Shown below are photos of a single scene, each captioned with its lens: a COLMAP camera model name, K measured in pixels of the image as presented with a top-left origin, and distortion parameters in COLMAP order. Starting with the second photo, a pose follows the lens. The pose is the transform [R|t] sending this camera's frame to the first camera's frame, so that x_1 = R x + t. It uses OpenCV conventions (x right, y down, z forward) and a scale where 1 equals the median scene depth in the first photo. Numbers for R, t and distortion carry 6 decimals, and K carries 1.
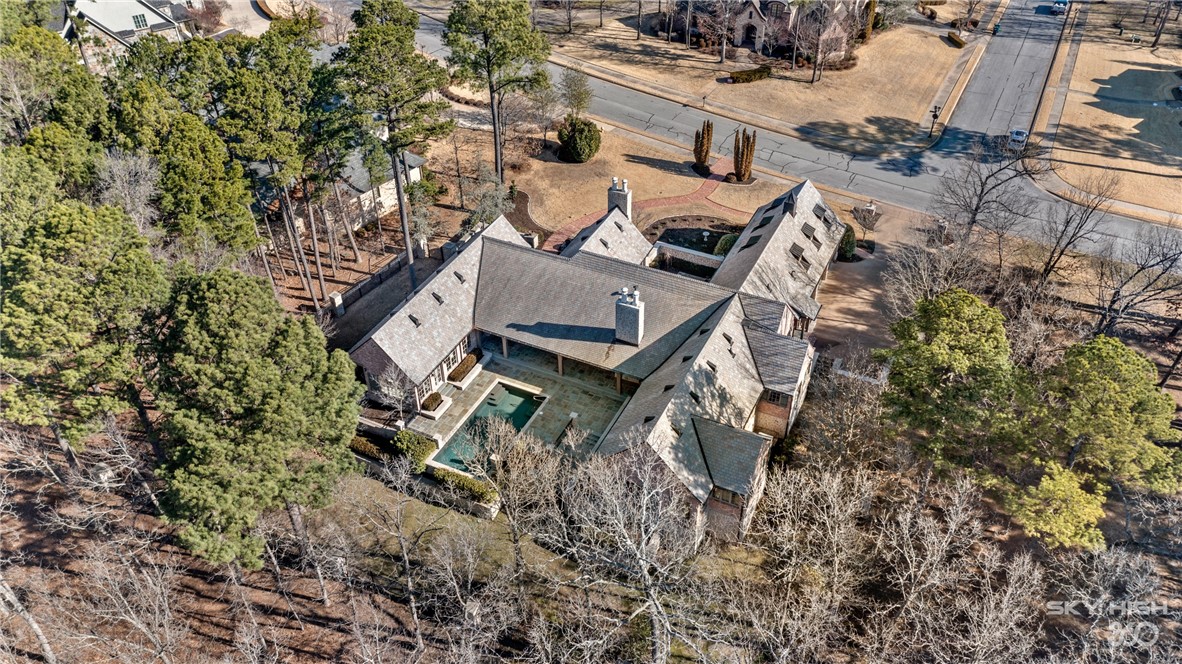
lens RADIAL K [[970.9, 0, 590.8], [0, 970.9, 331.8], [0, 0, 1]] dist [0.035071, 0.012608]
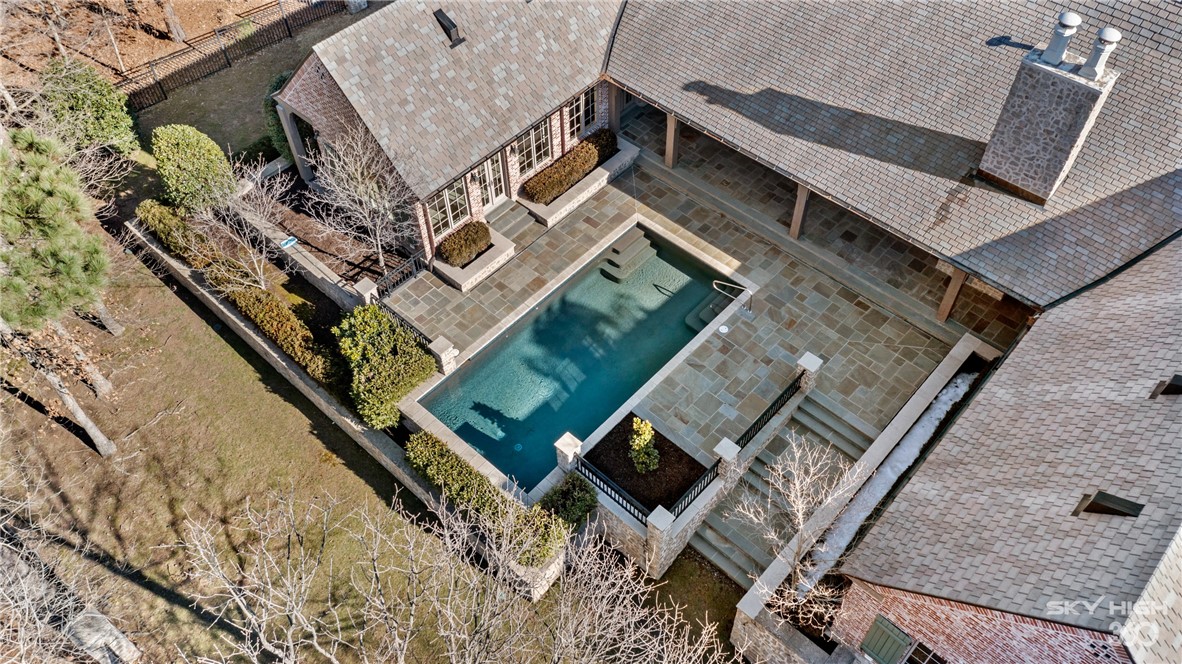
lens RADIAL K [[970.9, 0, 594.3], [0, 970.9, 333.9], [0, 0, 1]] dist [0.035071, 0.012608]
pose [[0.962570, 0.210704, -0.170475, -0.033932], [-0.168290, 0.957693, 0.233459, 0.004338], [0.212454, -0.196032, 0.957306, 0.606465]]
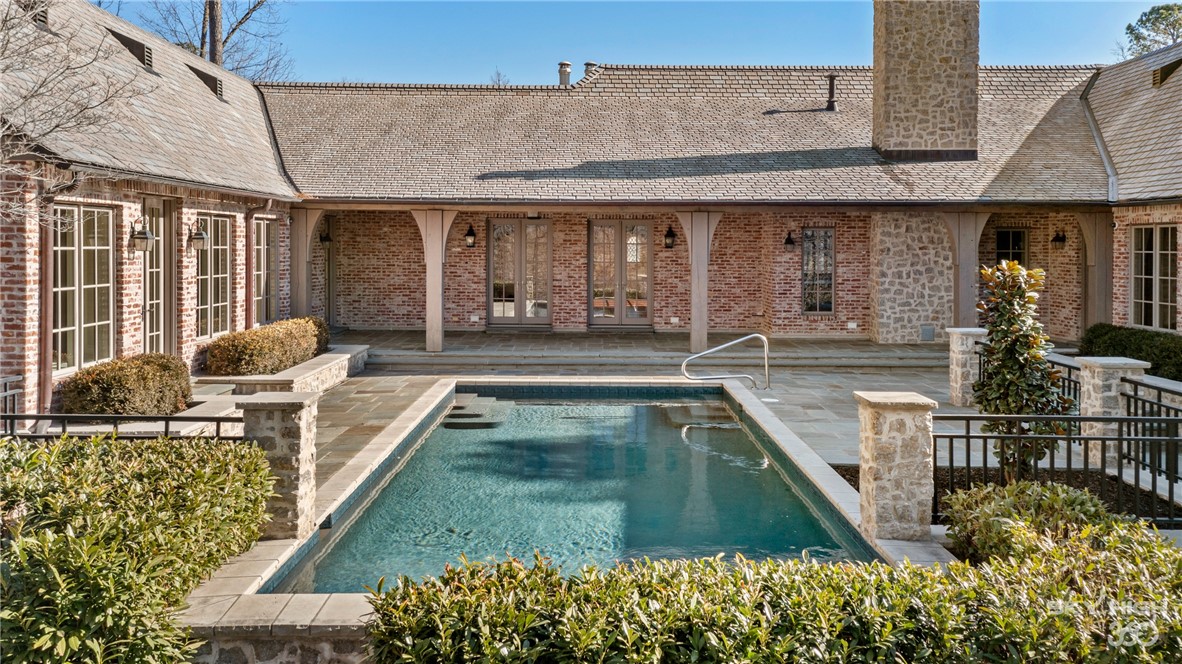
lens RADIAL K [[970.9, 0, 588.6], [0, 970.9, 330.5], [0, 0, 1]] dist [0.035071, 0.012608]
pose [[0.910954, 0.004893, 0.412479, -0.158005], [0.251869, 0.785301, -0.565565, 0.174358], [-0.326688, 0.619095, 0.714141, 0.839517]]
